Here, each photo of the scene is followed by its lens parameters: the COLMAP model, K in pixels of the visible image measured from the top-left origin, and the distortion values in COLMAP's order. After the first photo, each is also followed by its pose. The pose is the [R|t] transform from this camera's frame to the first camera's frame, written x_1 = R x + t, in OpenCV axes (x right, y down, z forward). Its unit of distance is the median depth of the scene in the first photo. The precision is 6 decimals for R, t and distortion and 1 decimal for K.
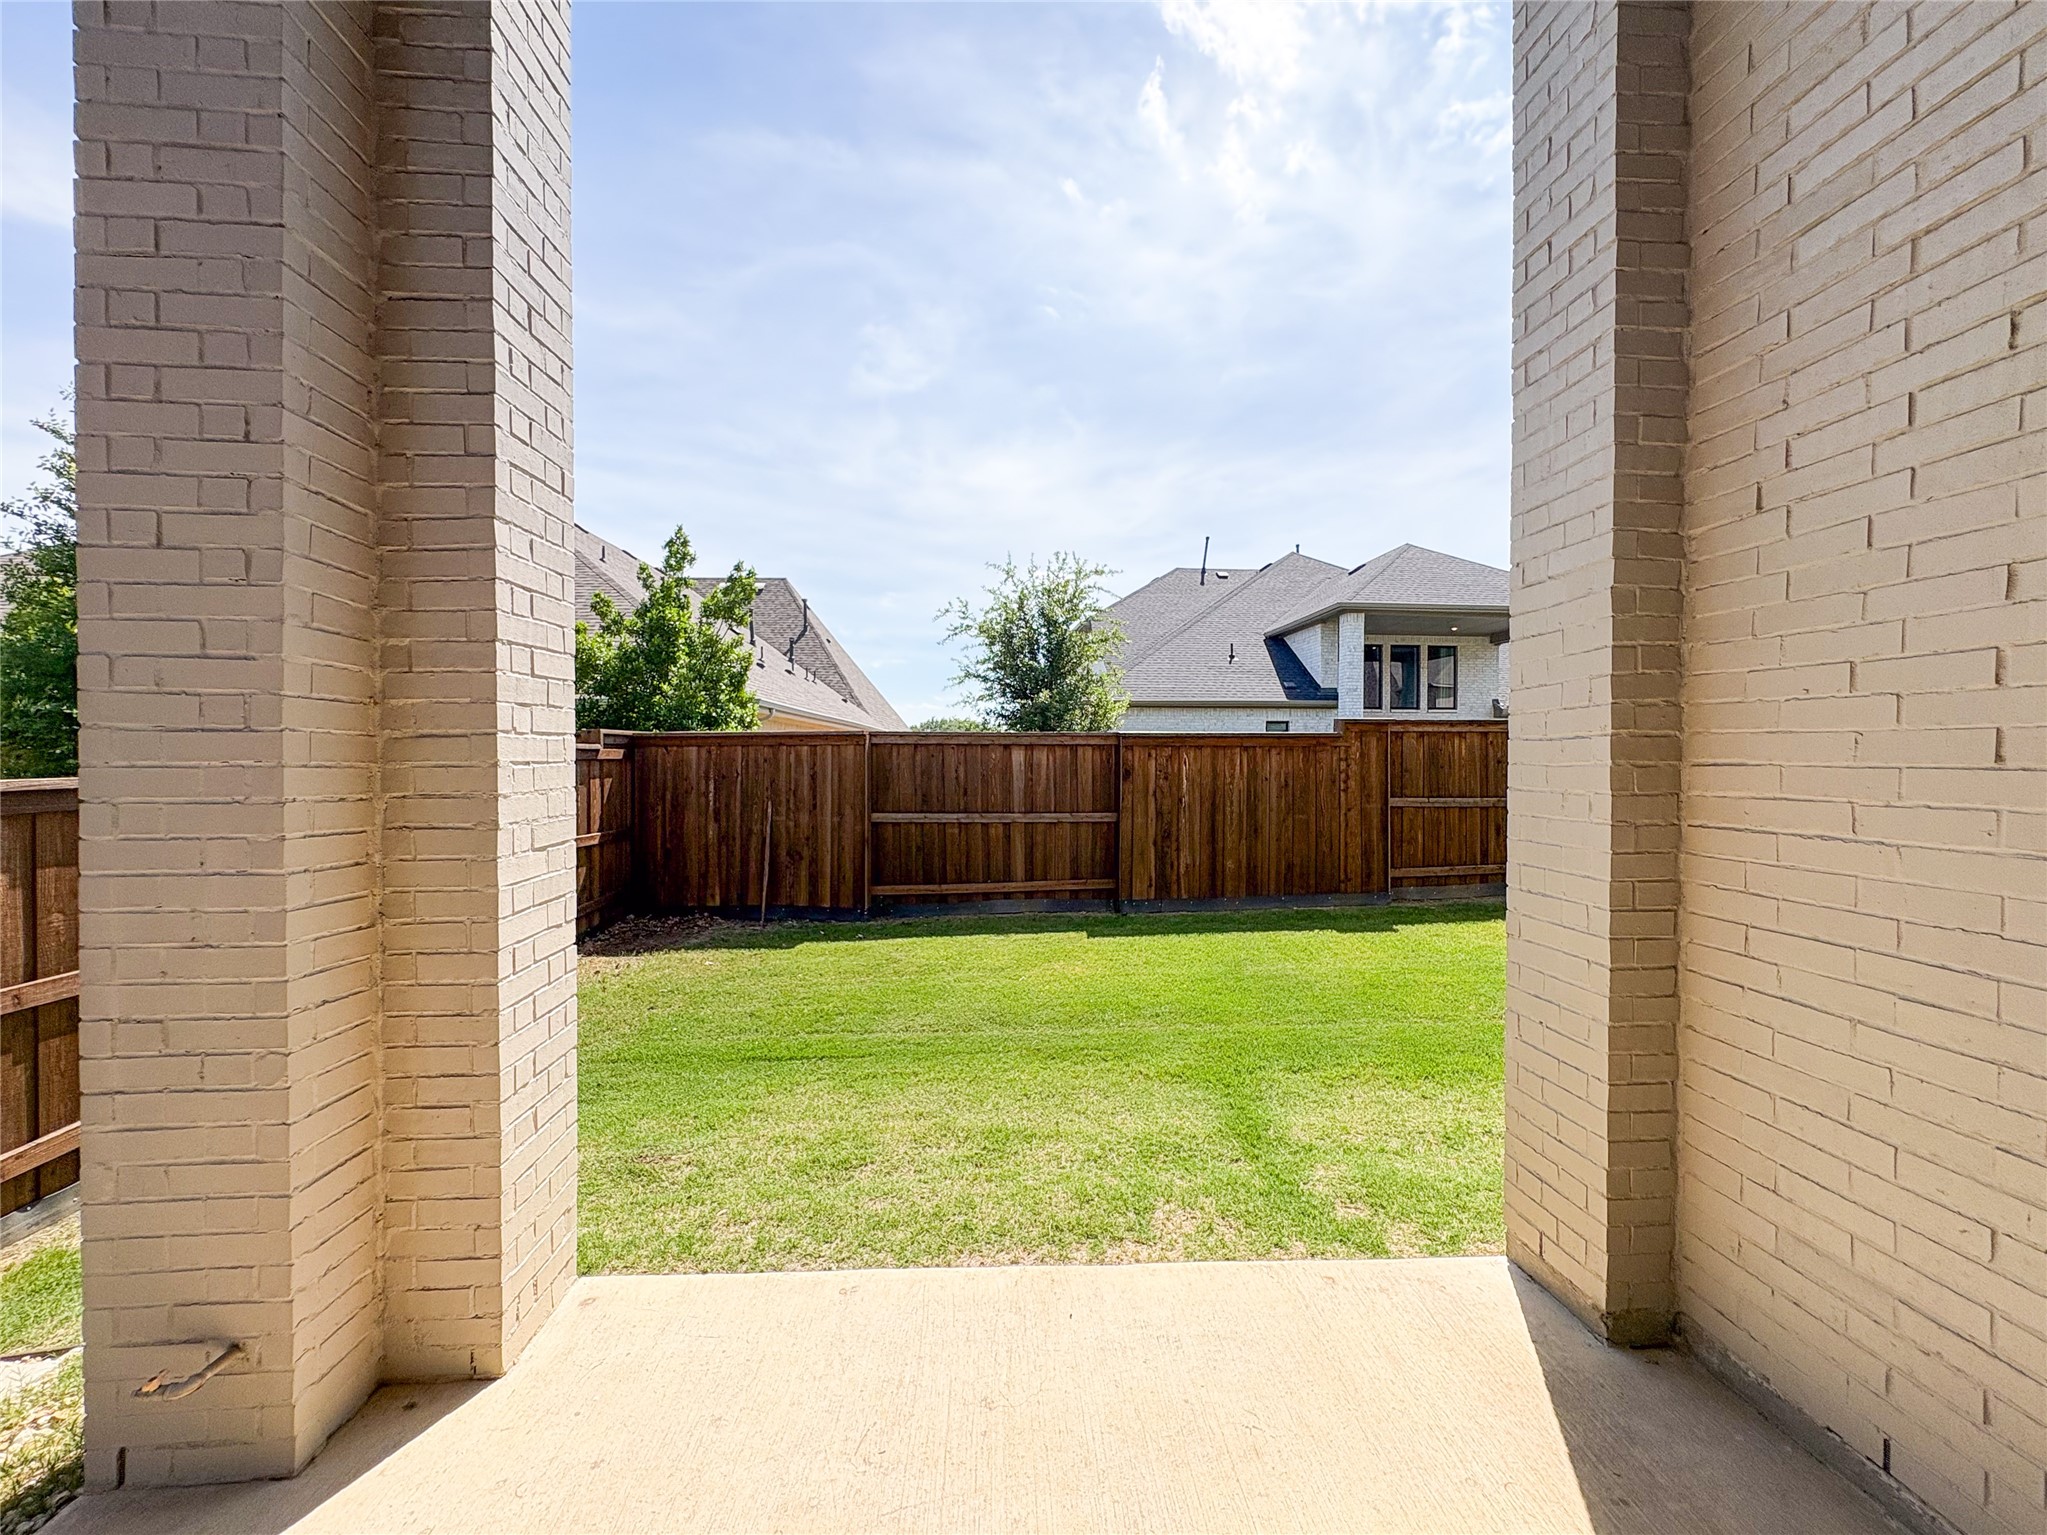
lens RADIAL K [[814.1, 0, 1034.3], [0, 814.1, 765.1], [0, 0, 1]] dist [-0.005110, 0.001602]
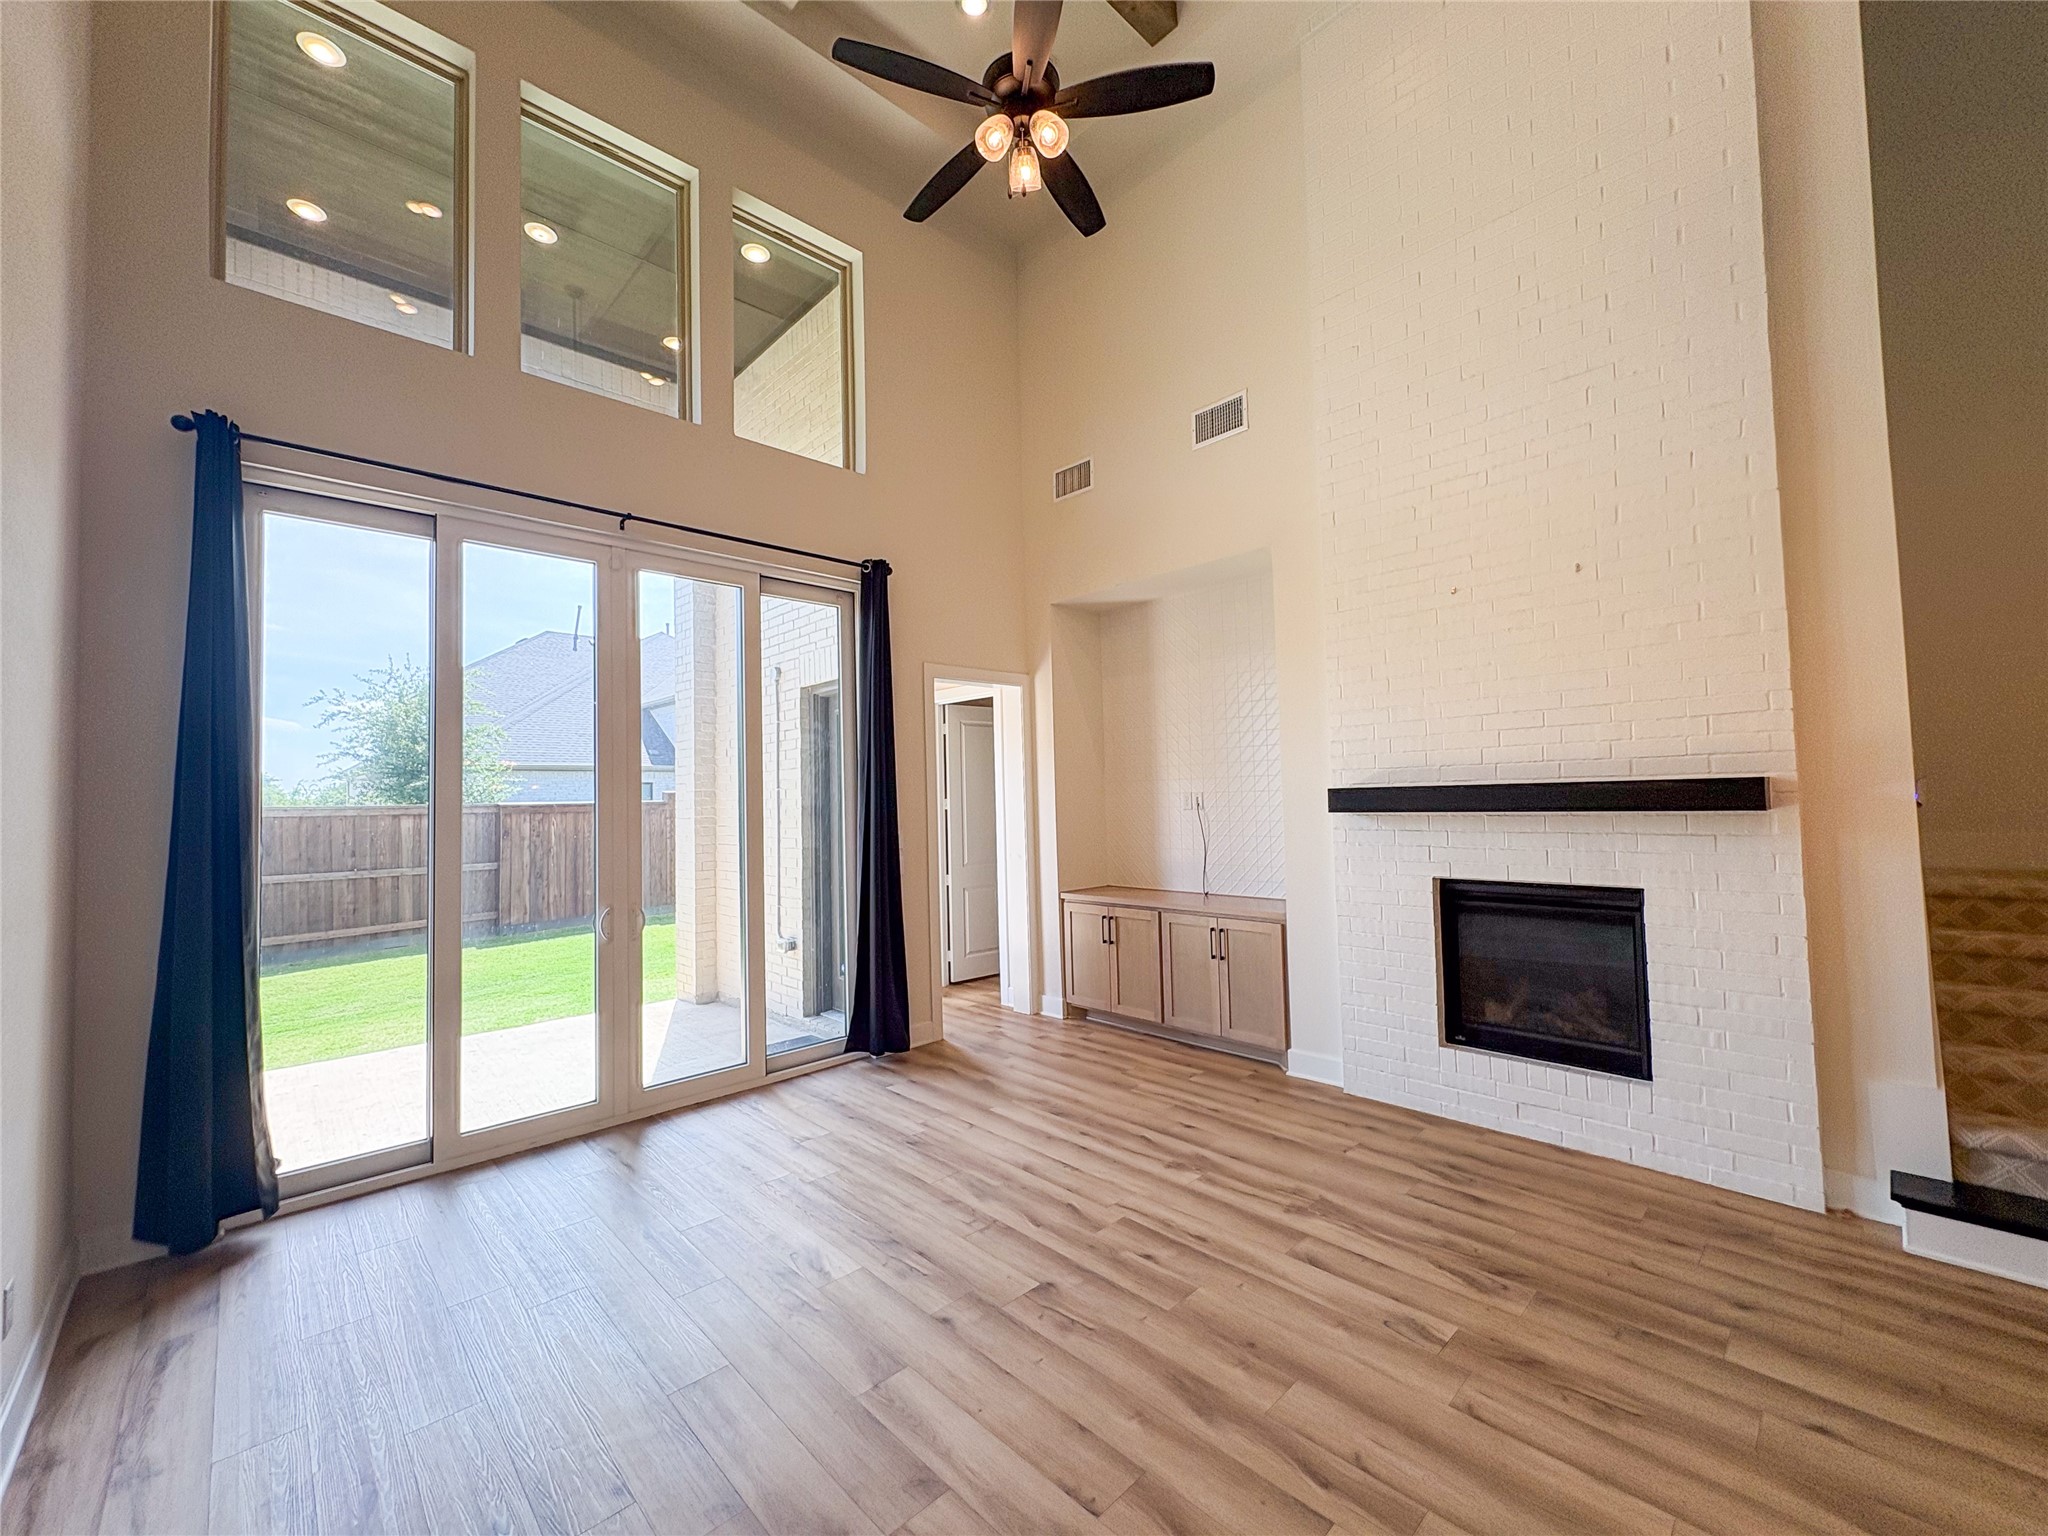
lens RADIAL K [[814.5, 0, 1024.2], [0, 814.5, 769.6], [0, 0, 1]] dist [-0.005110, 0.001602]
pose [[0.763494, 0.006361, 0.645784, -0.105158], [0.027932, 0.998691, -0.042860, -0.013910], [-0.645211, 0.050762, 0.762316, -0.620226]]
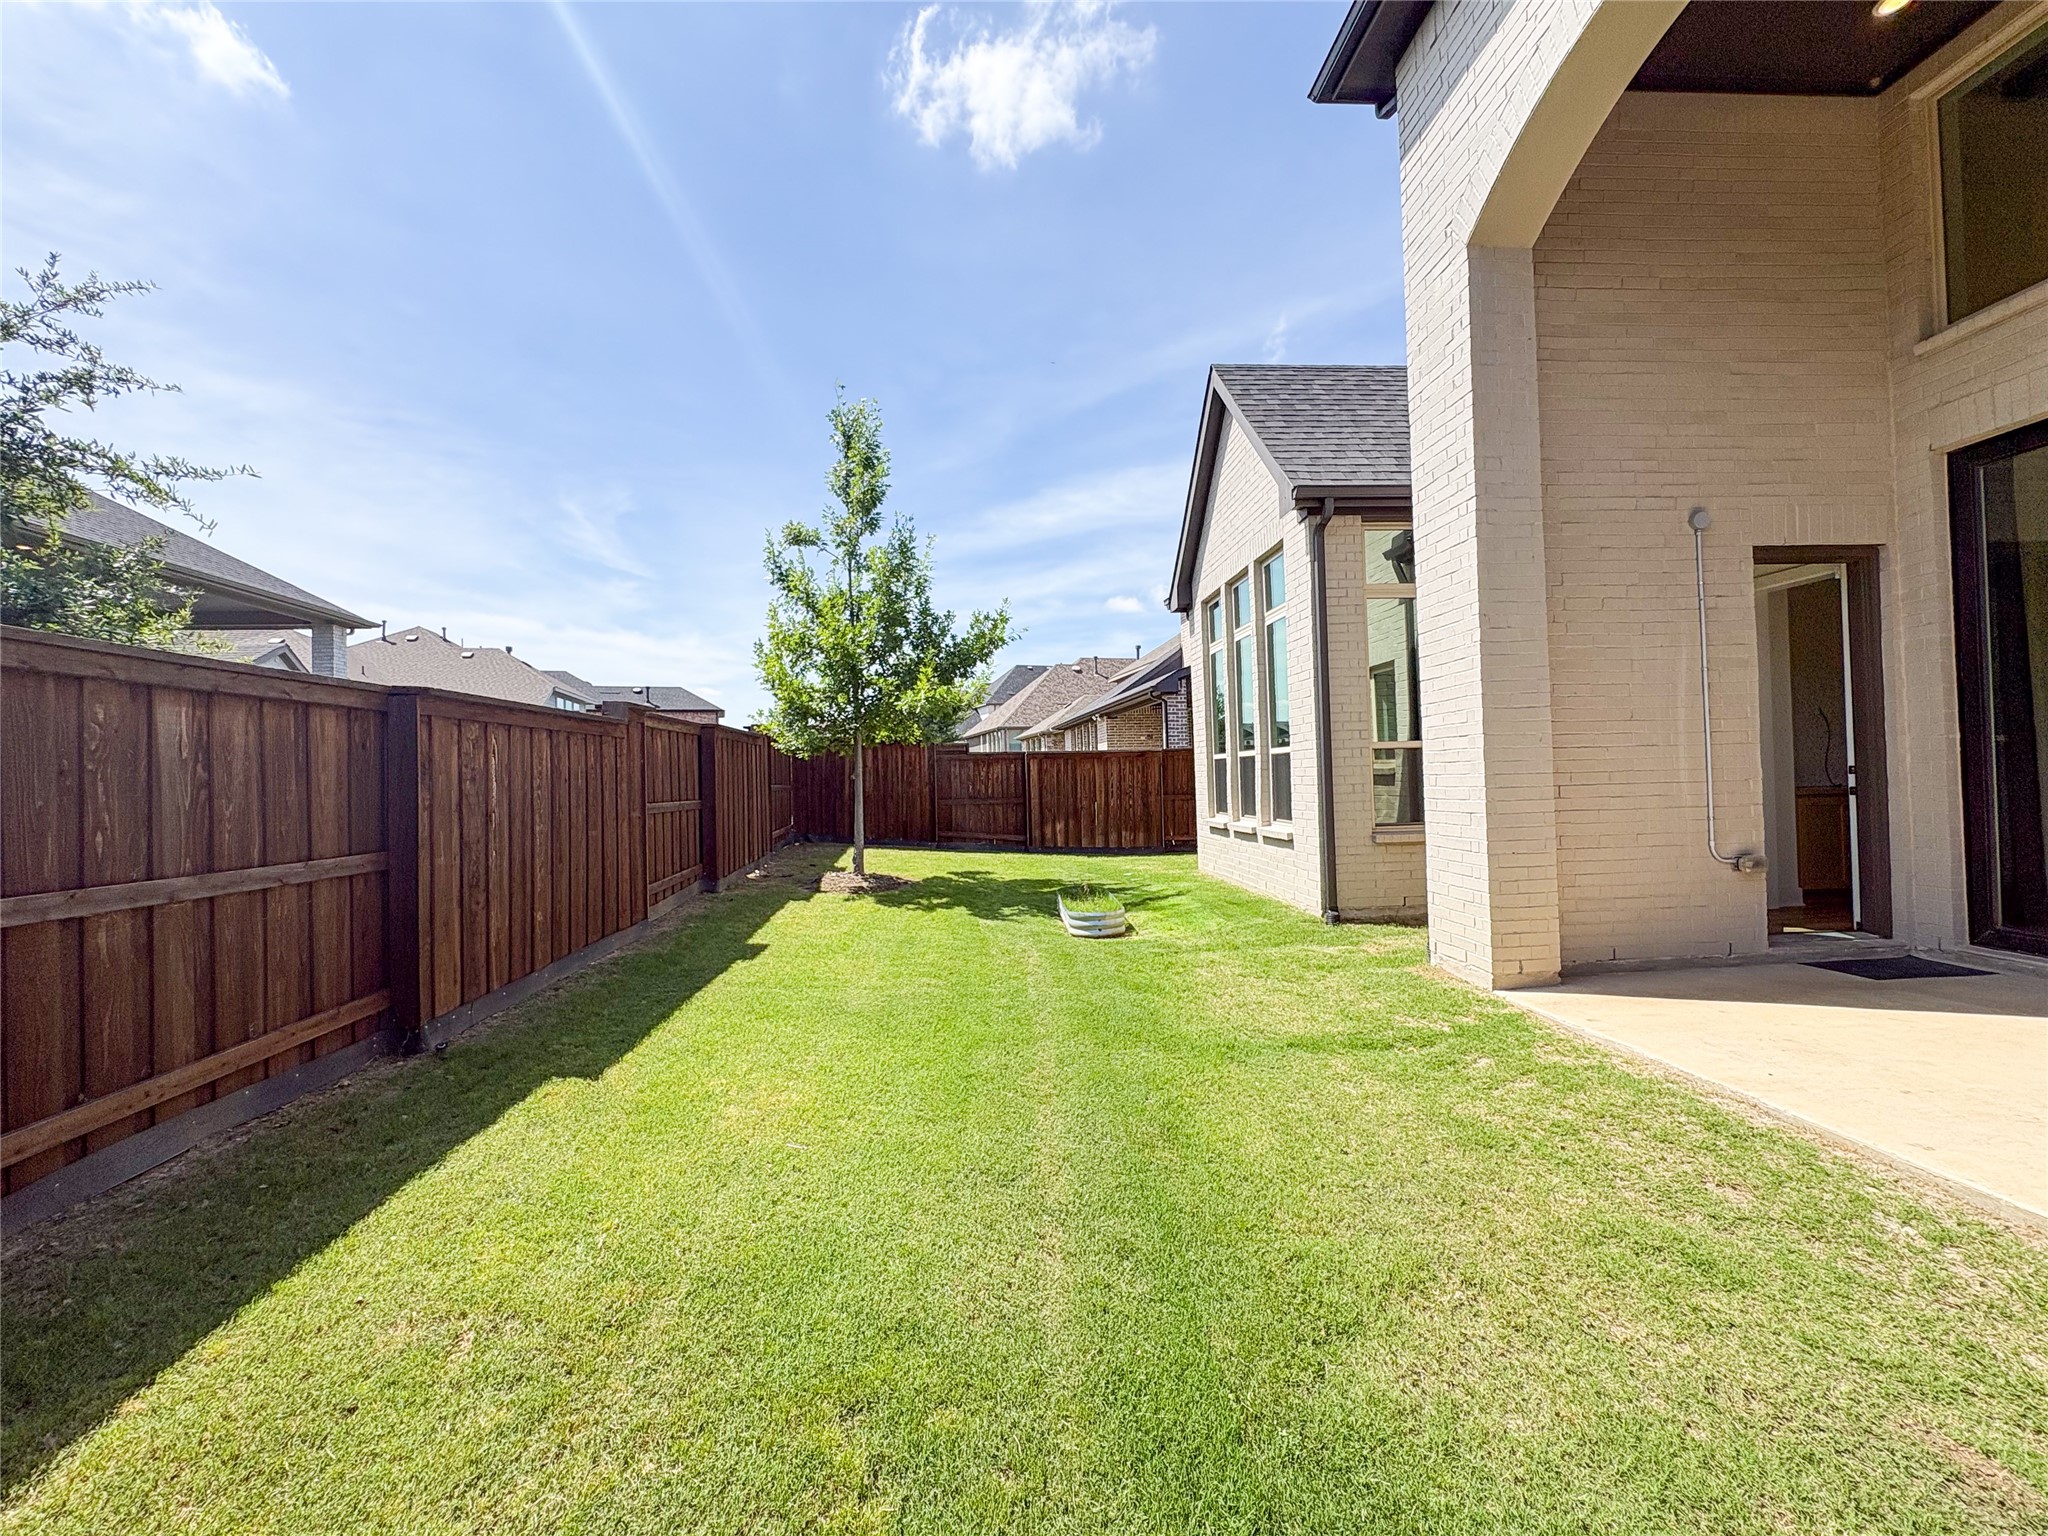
lens RADIAL K [[814.5, 0, 1022.1], [0, 814.5, 766.9], [0, 0, 1]] dist [-0.005110, 0.001602]
pose [[-0.002043, 0.017471, 0.999845, -0.382152], [0.034222, 0.999263, -0.017391, 0.029562], [-0.999412, 0.034181, -0.002640, 0.624223]]
